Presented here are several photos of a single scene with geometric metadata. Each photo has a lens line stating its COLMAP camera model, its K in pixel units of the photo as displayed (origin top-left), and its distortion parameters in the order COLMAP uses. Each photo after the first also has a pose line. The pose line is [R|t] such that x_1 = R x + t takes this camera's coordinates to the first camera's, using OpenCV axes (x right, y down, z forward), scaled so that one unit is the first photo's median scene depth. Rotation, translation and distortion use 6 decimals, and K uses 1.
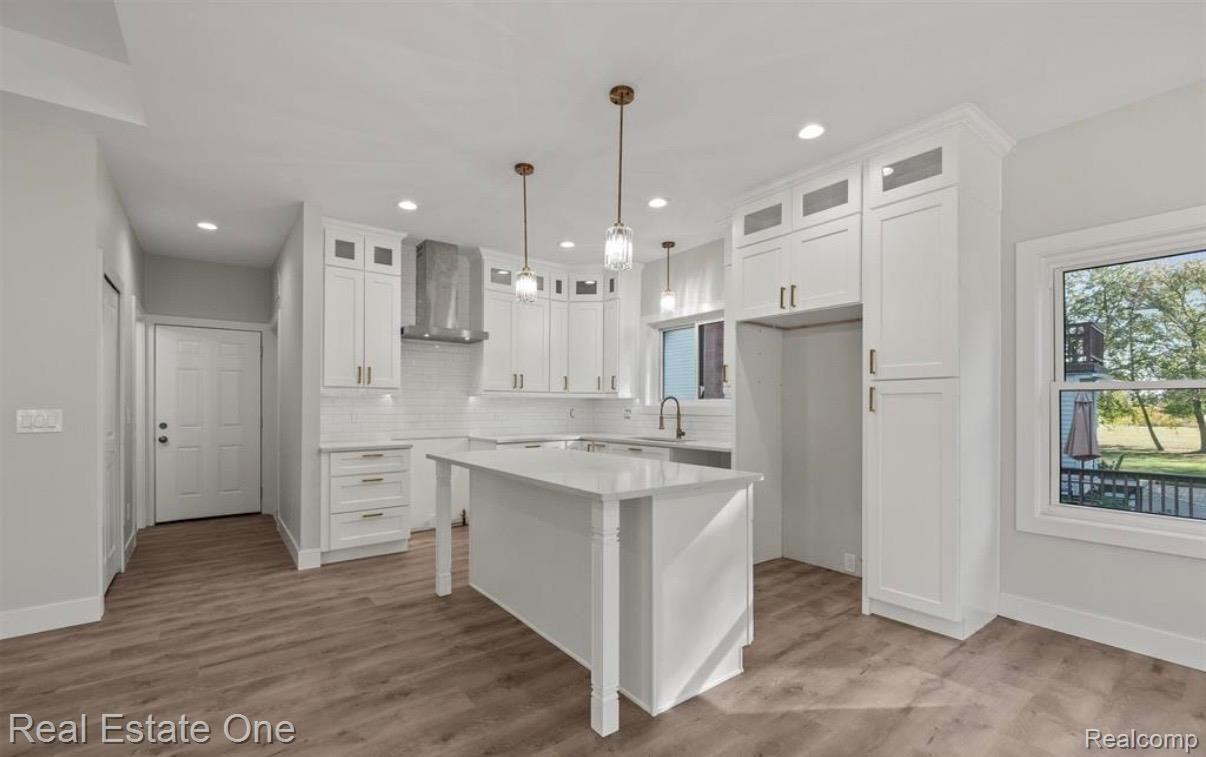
lens RADIAL K [[515.5, 0, 592.9], [0, 515.5, 400.9], [0, 0, 1]] dist [0.003085, 0.000319]
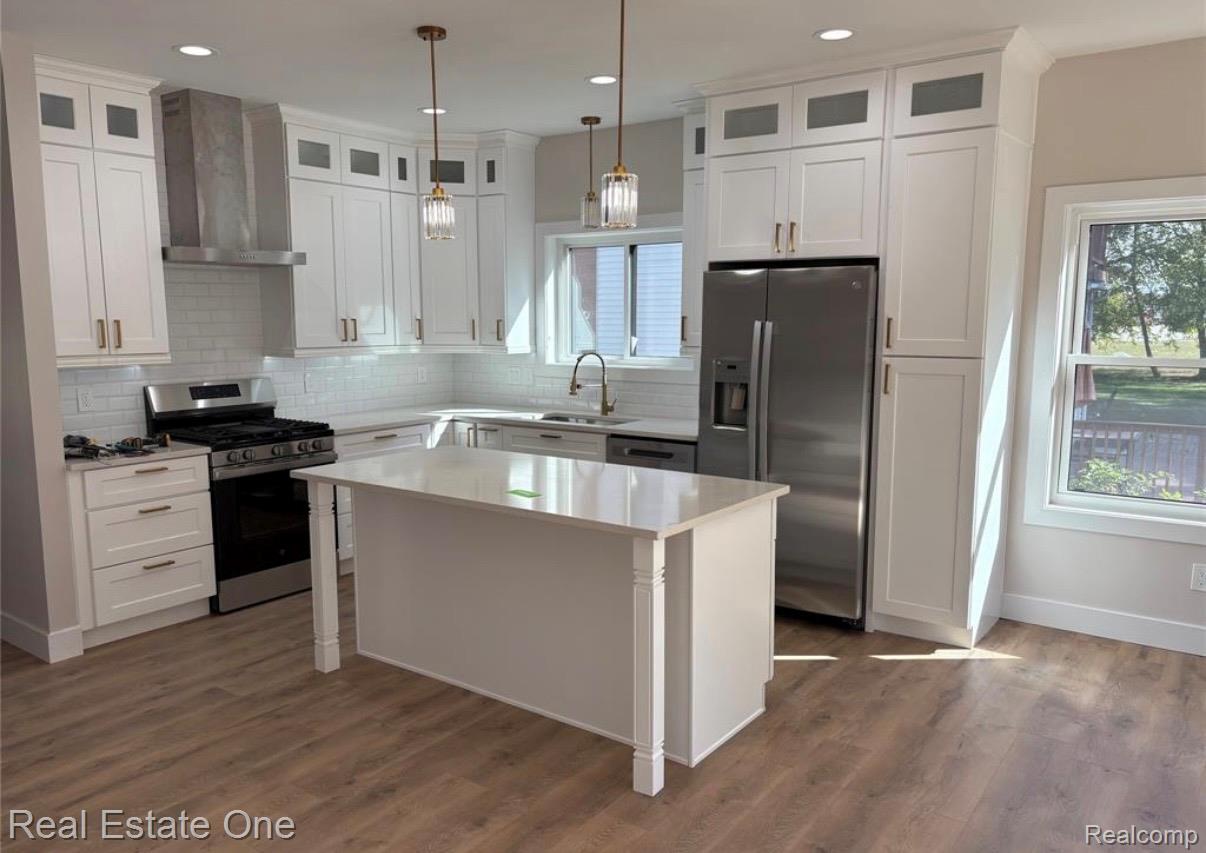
lens RADIAL K [[922.1, 0, 603.0], [0, 922.1, 426.5], [0, 0, 1]] dist [0.034874, 0.002923]
pose [[0.956244, -0.041623, 0.289595, -0.287326], [0.002143, 0.990798, 0.135330, -0.115748], [-0.292564, -0.128788, 0.947534, -0.242881]]
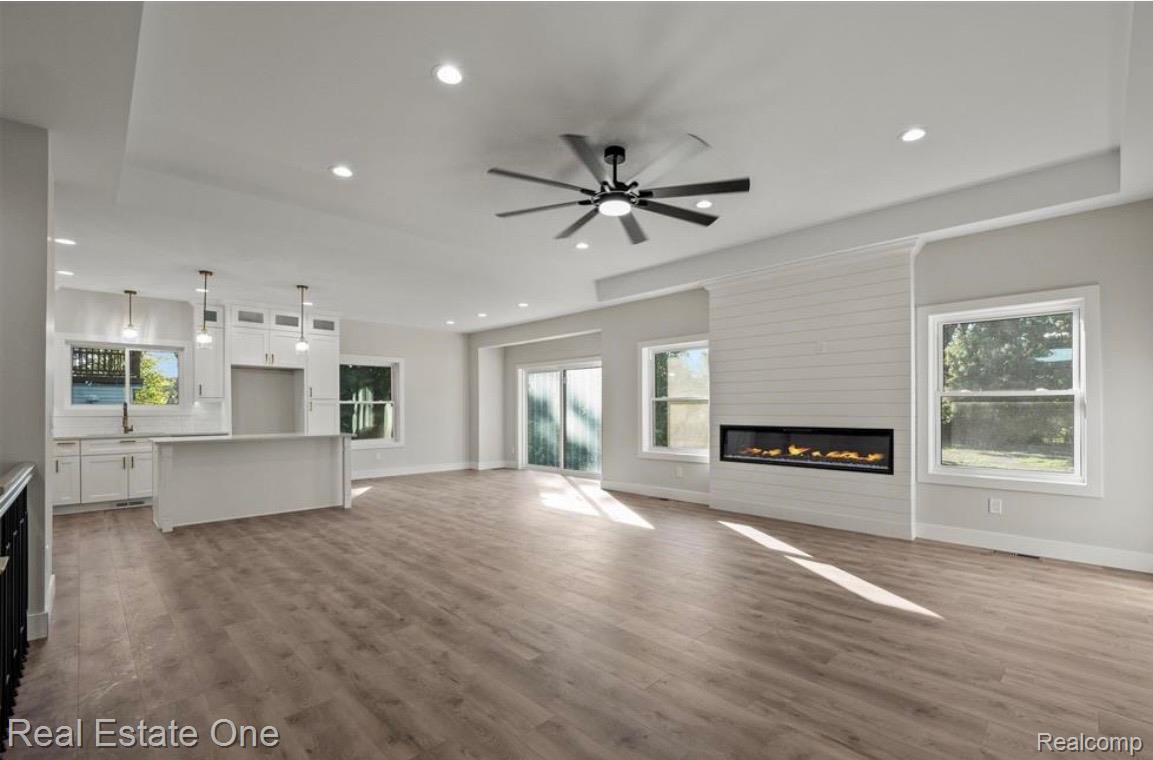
lens RADIAL K [[504.9, 0, 578.4], [0, 504.9, 408.8], [0, 0, 1]] dist [-0.000409, -0.000203]
pose [[-0.127190, -0.003018, 0.991874, -1.987964], [-0.004362, 0.999987, 0.002484, -0.002073], [-0.991869, -0.004010, -0.127201, -0.029336]]
